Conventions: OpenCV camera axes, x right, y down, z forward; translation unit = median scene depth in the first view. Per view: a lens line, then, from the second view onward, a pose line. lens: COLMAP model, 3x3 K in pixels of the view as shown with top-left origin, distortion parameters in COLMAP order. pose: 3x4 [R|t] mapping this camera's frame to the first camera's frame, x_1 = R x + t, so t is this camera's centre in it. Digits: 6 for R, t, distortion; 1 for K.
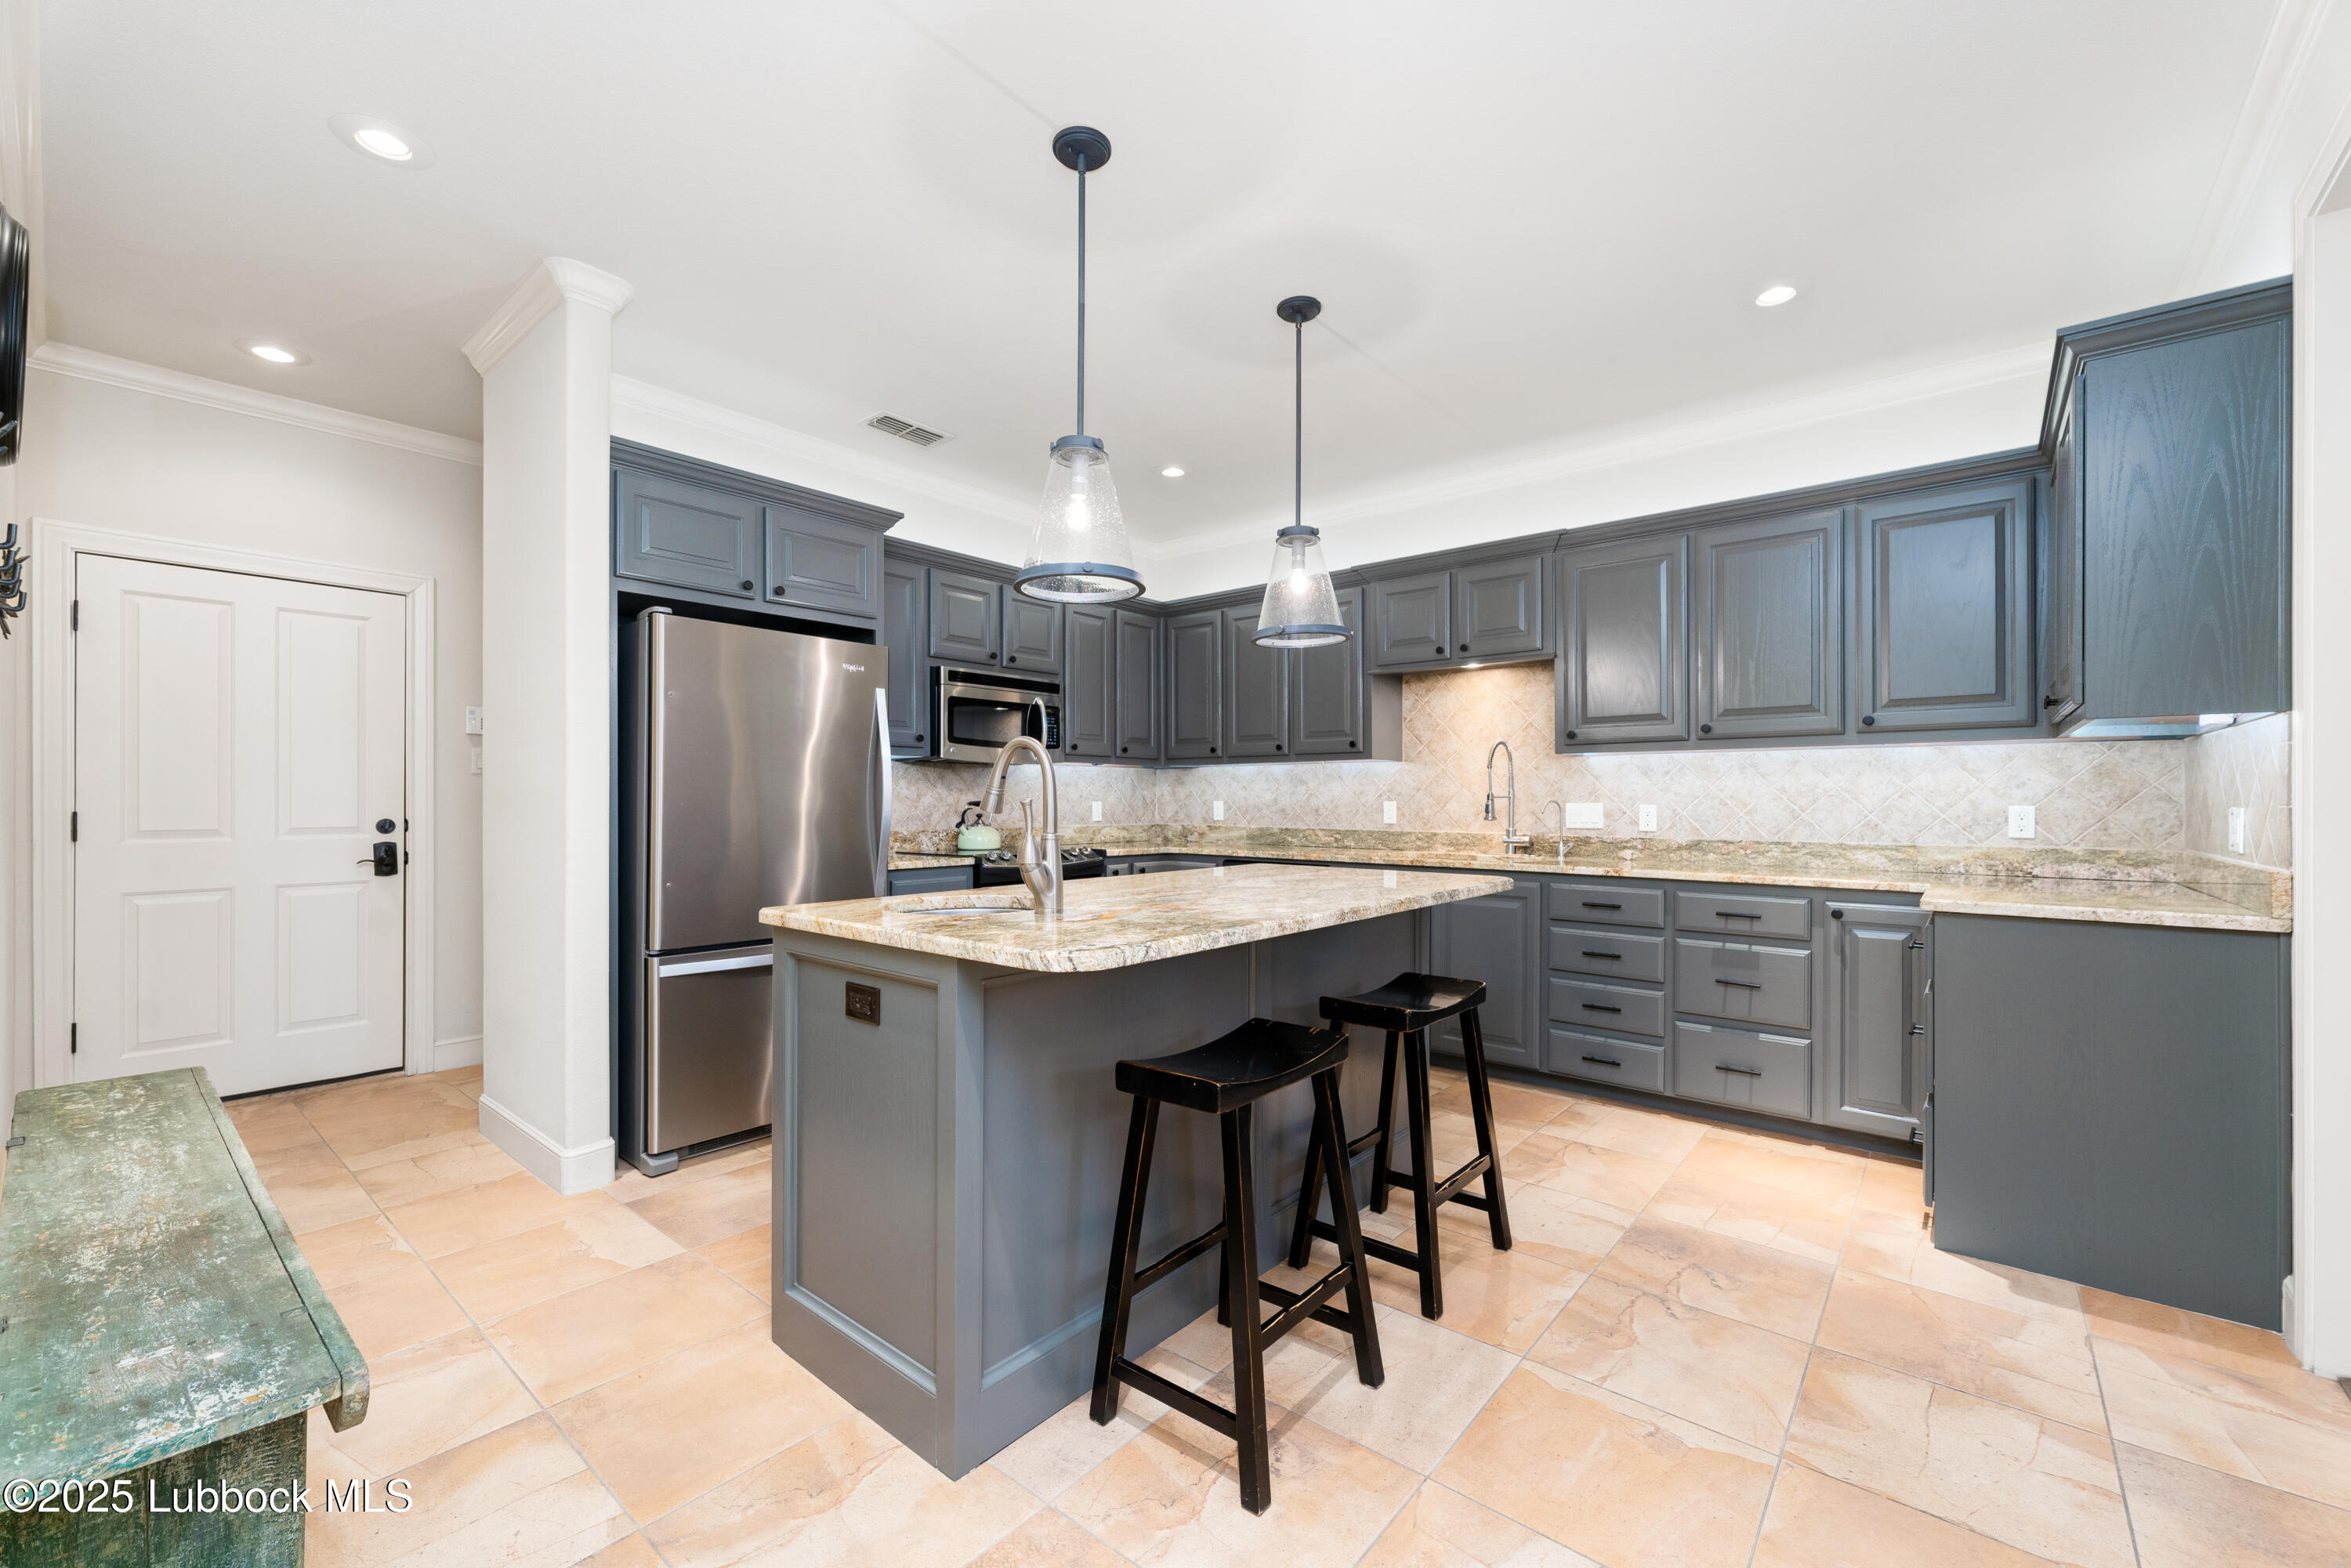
lens RADIAL K [[946.7, 0, 1173.4], [0, 946.7, 792.6], [0, 0, 1]] dist [0.002938, -0.000518]
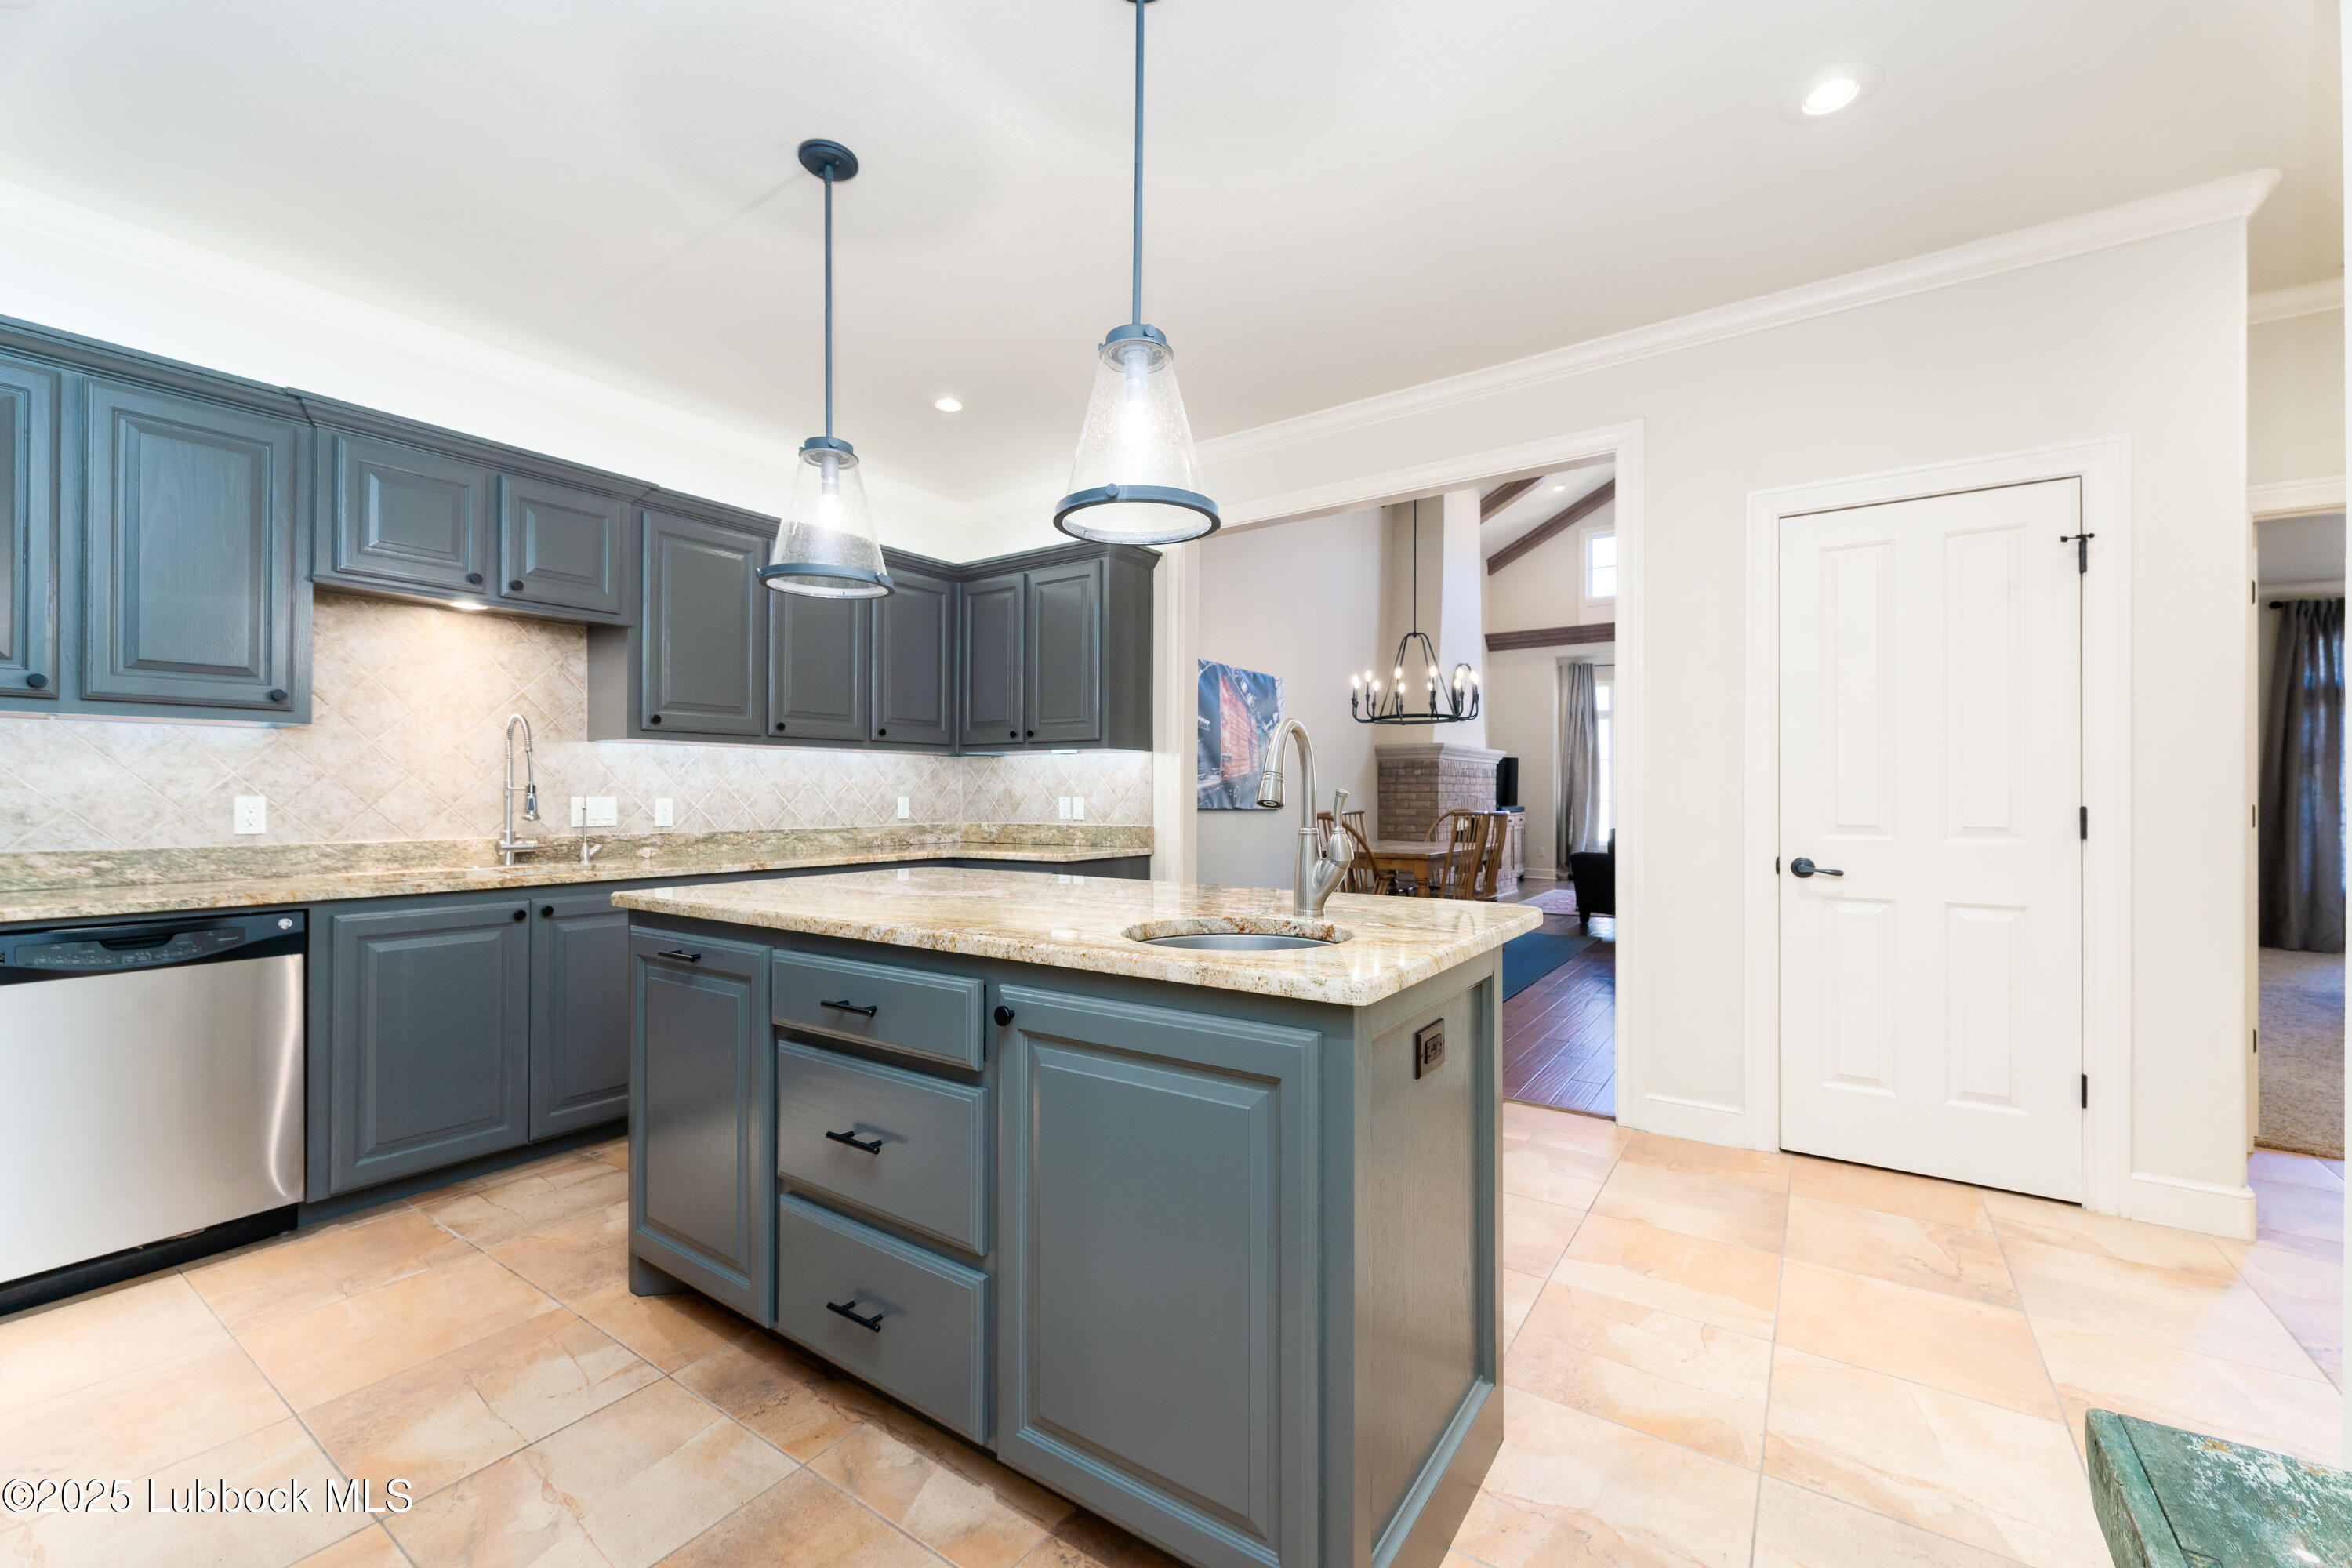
lens RADIAL K [[947.2, 0, 1186.5], [0, 947.2, 792.0], [0, 0, 1]] dist [0.002938, -0.000518]
pose [[-0.110330, 0.000239, 0.993895, -0.497208], [-0.008200, 0.999966, -0.001151, 0.003479], [-0.993861, -0.008277, -0.110324, 0.588623]]
